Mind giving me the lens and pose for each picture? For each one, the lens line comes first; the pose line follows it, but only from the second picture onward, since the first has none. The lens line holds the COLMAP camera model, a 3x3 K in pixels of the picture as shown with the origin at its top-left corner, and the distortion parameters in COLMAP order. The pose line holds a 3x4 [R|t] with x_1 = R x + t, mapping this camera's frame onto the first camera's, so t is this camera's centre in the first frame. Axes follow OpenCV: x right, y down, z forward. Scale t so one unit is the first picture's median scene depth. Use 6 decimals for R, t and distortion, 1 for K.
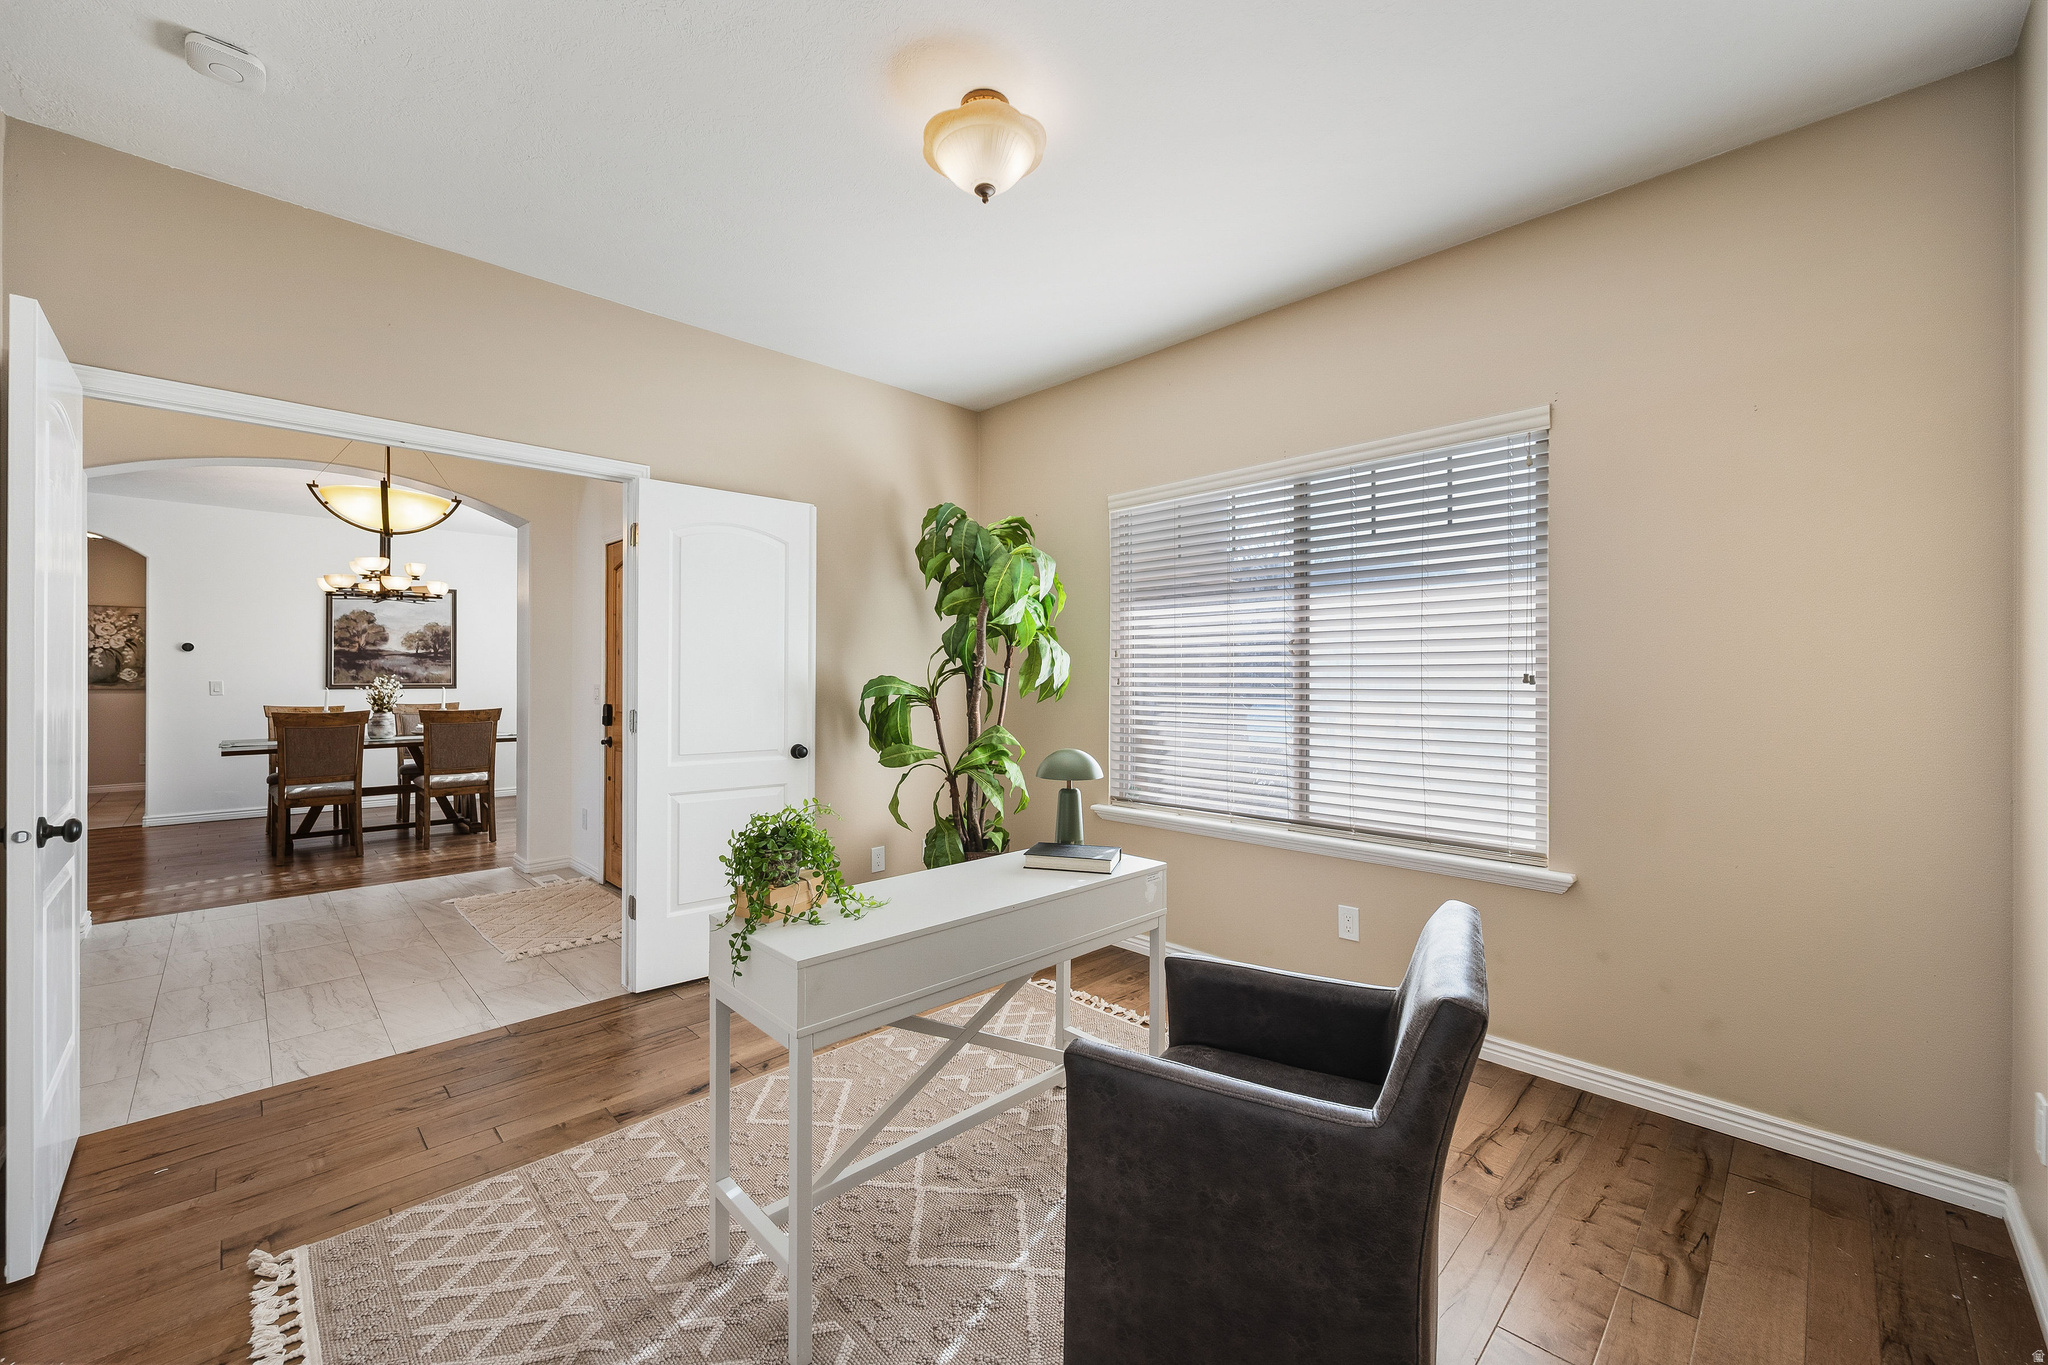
lens RADIAL K [[808.5, 0, 1020.9], [0, 808.5, 677.0], [0, 0, 1]] dist [0.000071, -0.000182]
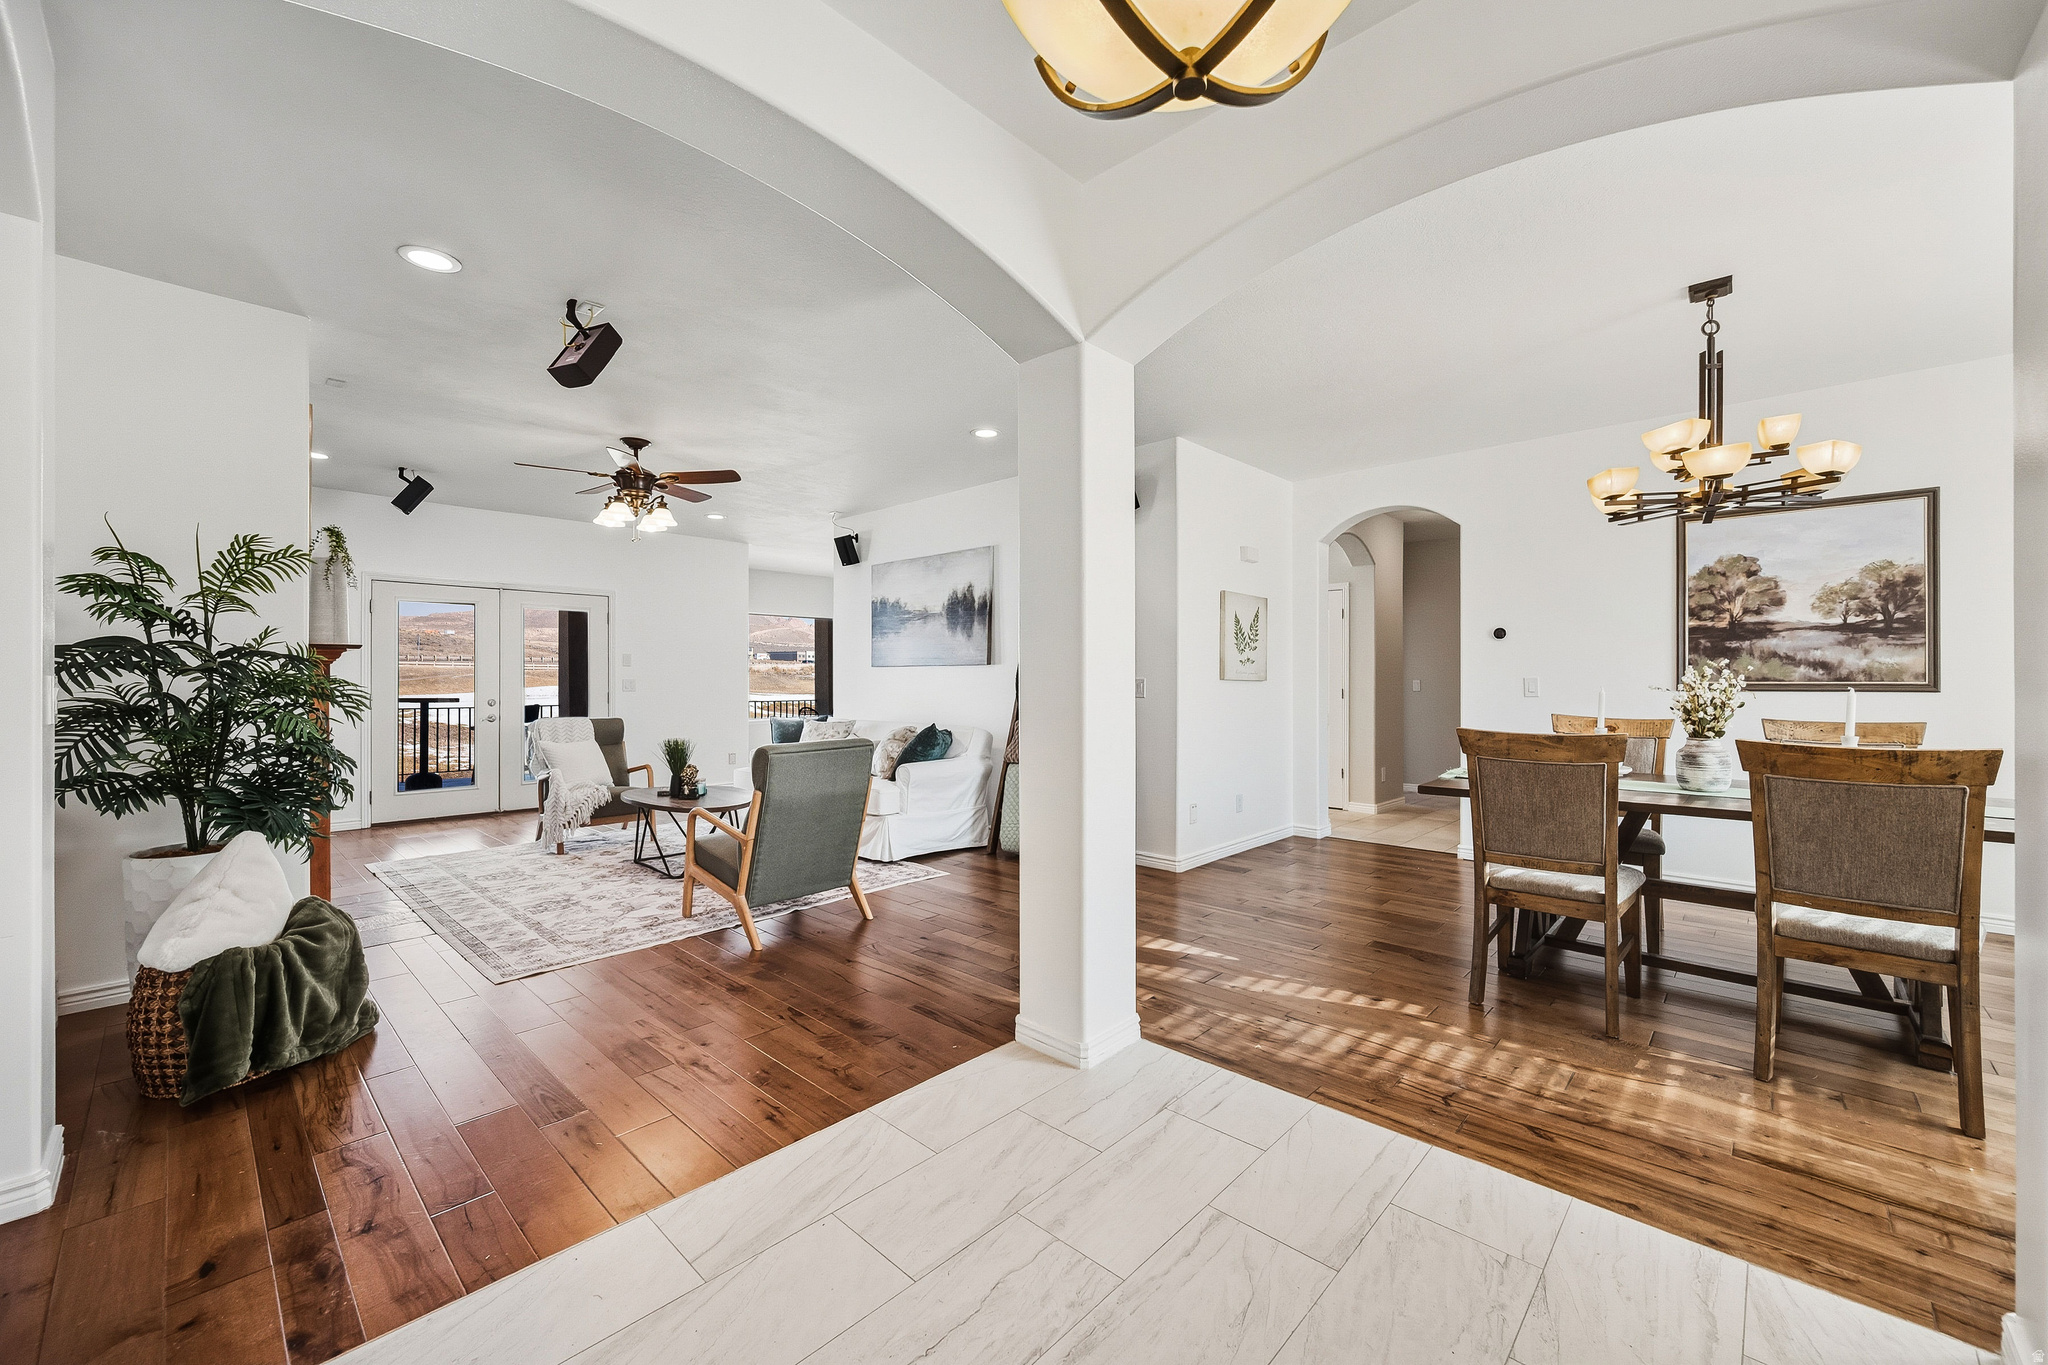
lens RADIAL K [[797.1, 0, 1036.1], [0, 797.1, 677.7], [0, 0, 1]] dist [-0.001786, -0.000347]
pose [[0.044136, -0.005604, -0.999010, -0.262694], [0.001292, 0.999984, -0.005552, 0.007686], [0.999025, -0.001046, 0.044143, 0.465072]]
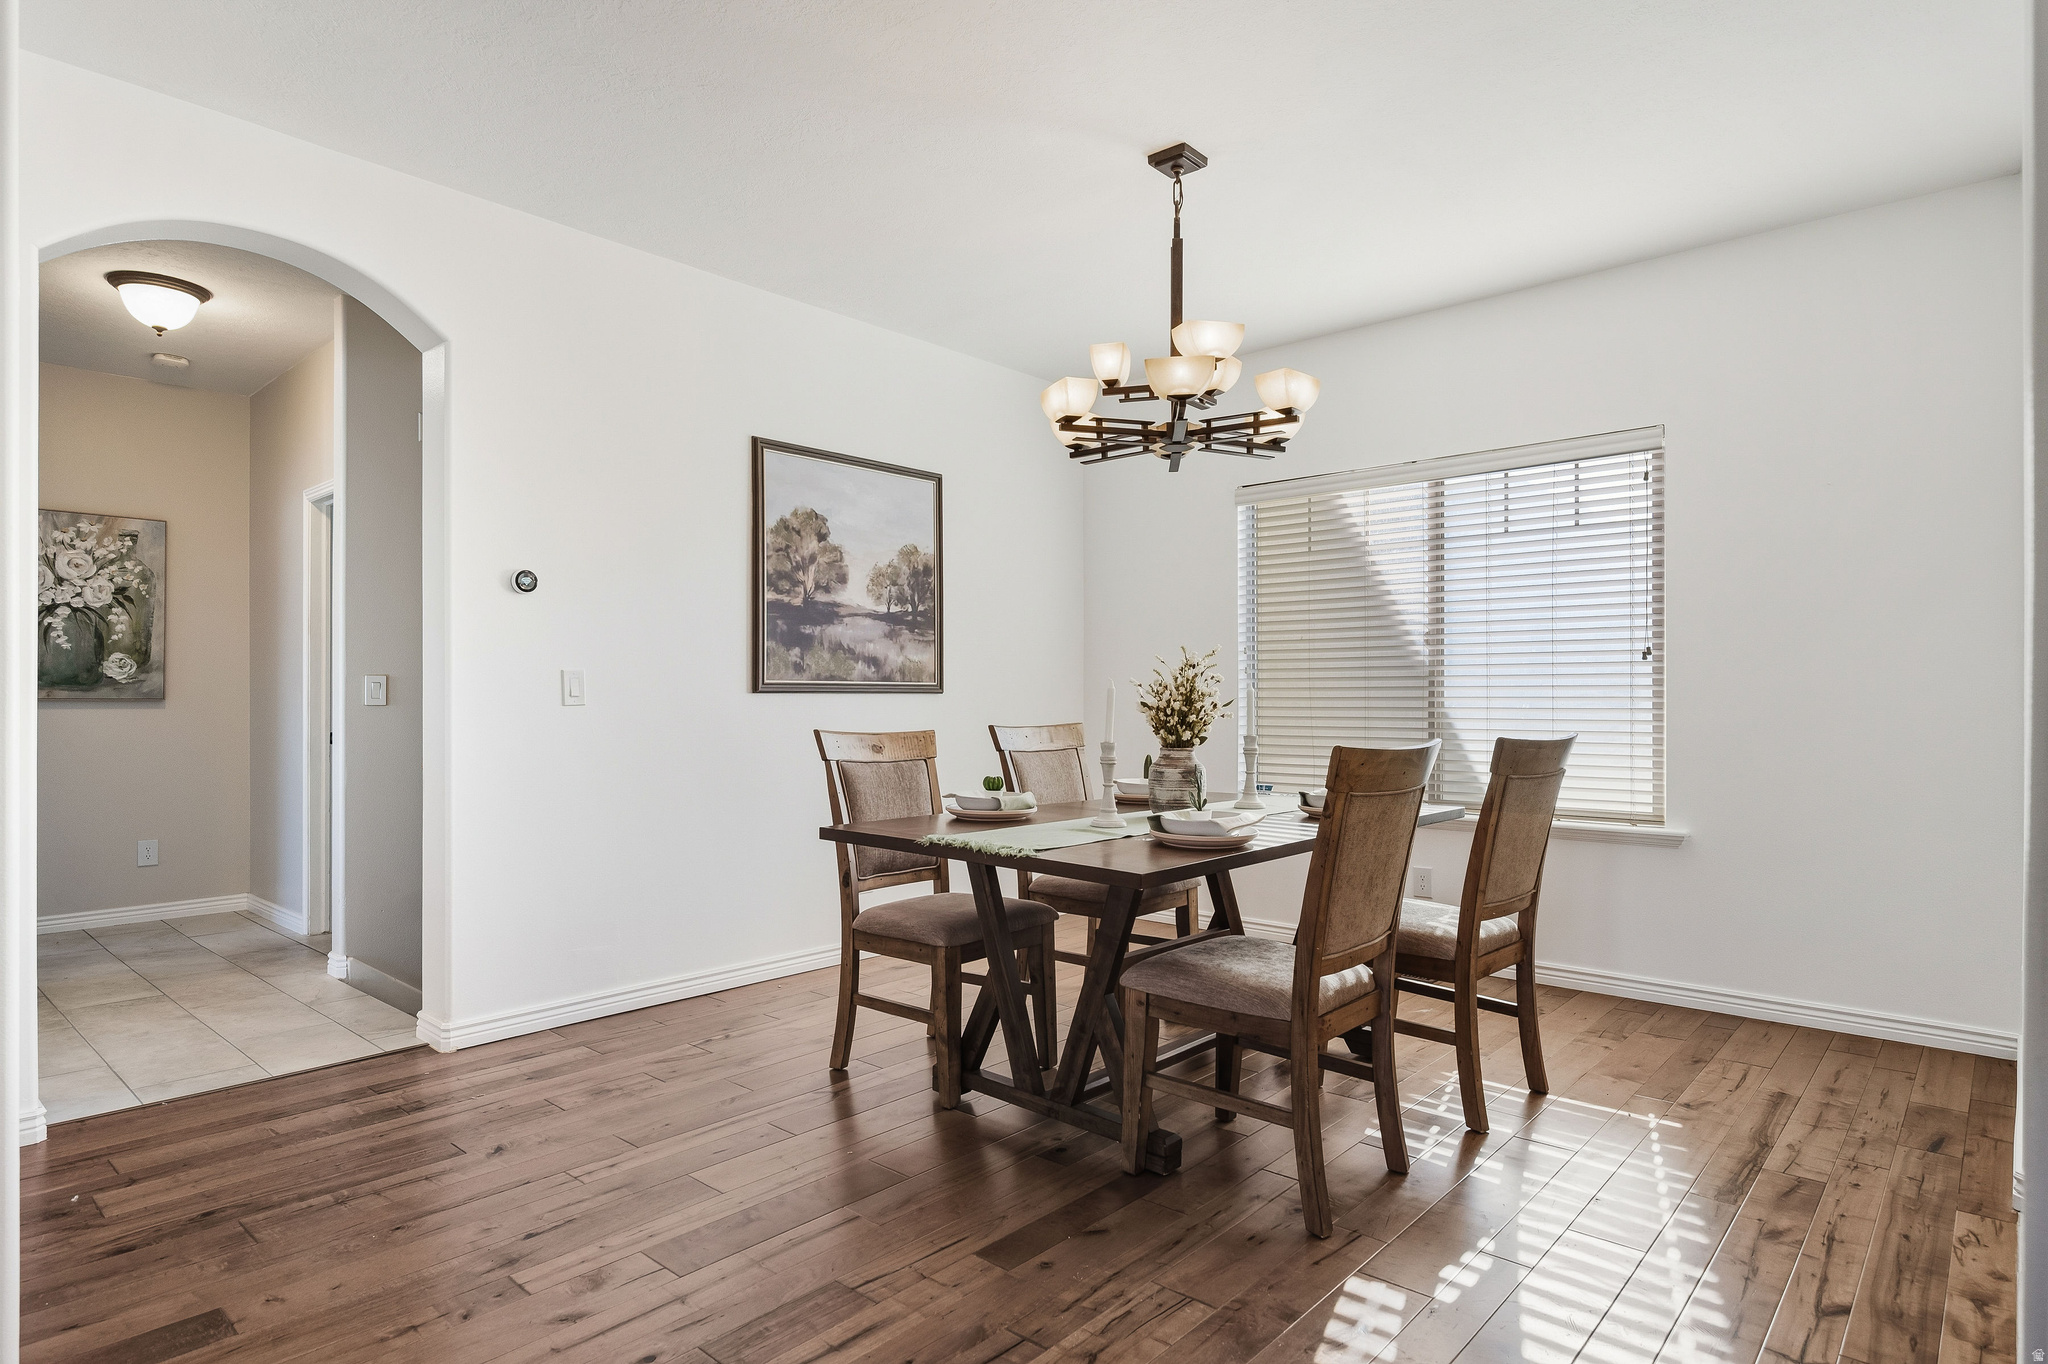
lens RADIAL K [[1111.6, 0, 1018.3], [0, 1111.6, 700.4], [0, 0, 1]] dist [-0.001110, 0.000085]
pose [[0.998376, -0.001351, 0.056955, -0.725137], [0.001122, 0.999991, 0.004061, 0.016050], [-0.056960, -0.003990, 0.998368, 0.399197]]
